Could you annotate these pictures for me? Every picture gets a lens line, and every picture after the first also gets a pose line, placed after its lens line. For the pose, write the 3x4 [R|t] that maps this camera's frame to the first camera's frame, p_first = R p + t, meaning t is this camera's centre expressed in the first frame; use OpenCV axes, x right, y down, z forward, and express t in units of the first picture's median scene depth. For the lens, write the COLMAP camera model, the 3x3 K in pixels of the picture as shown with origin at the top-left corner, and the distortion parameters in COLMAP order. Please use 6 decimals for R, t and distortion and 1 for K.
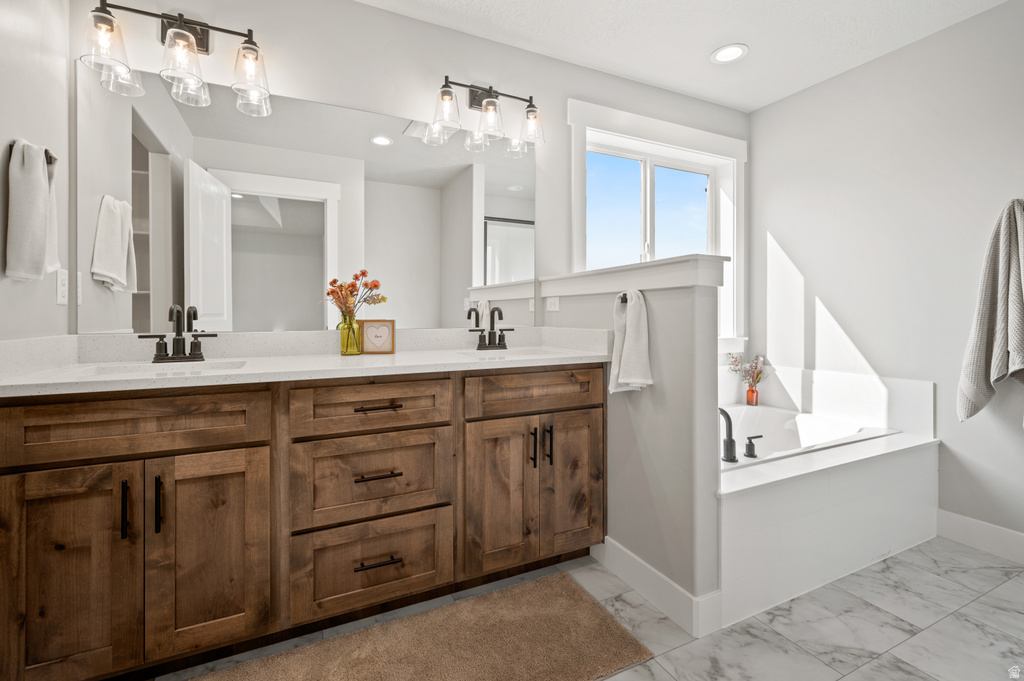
lens RADIAL K [[451.2, 0, 517.5], [0, 451.2, 330.4], [0, 0, 1]] dist [0.001937, 0.000245]
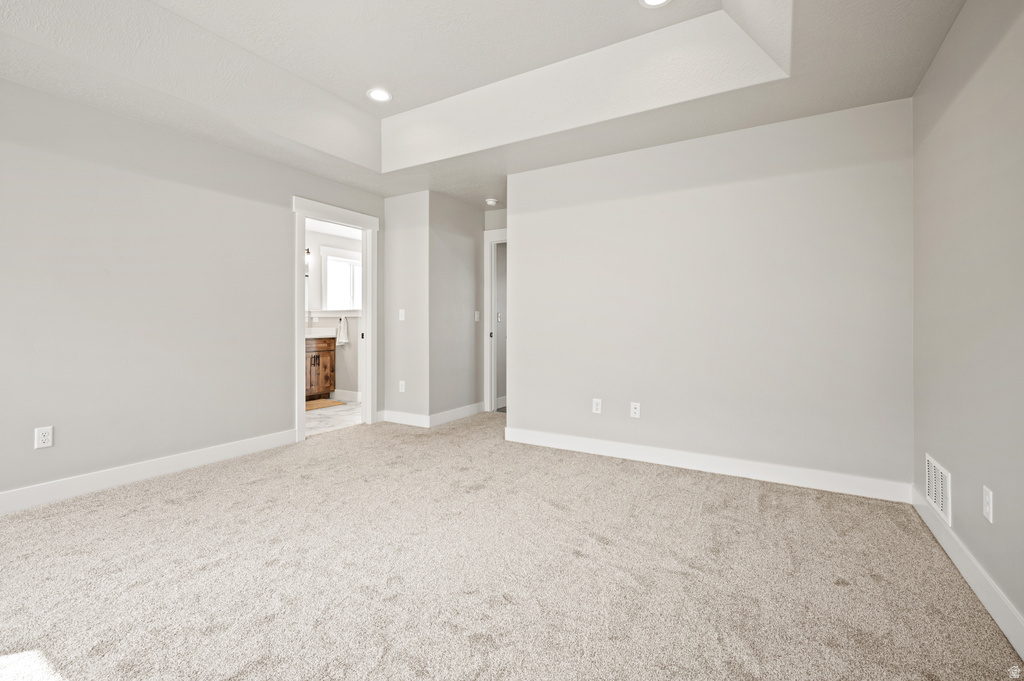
lens RADIAL K [[451.2, 0, 517.5], [0, 451.2, 330.4], [0, 0, 1]] dist [0.001937, 0.000245]
pose [[0.831718, -0.000194, 0.555198, -0.599094], [0.003508, 0.999982, -0.004905, 0.039433], [-0.555187, 0.006027, 0.831704, -2.829212]]
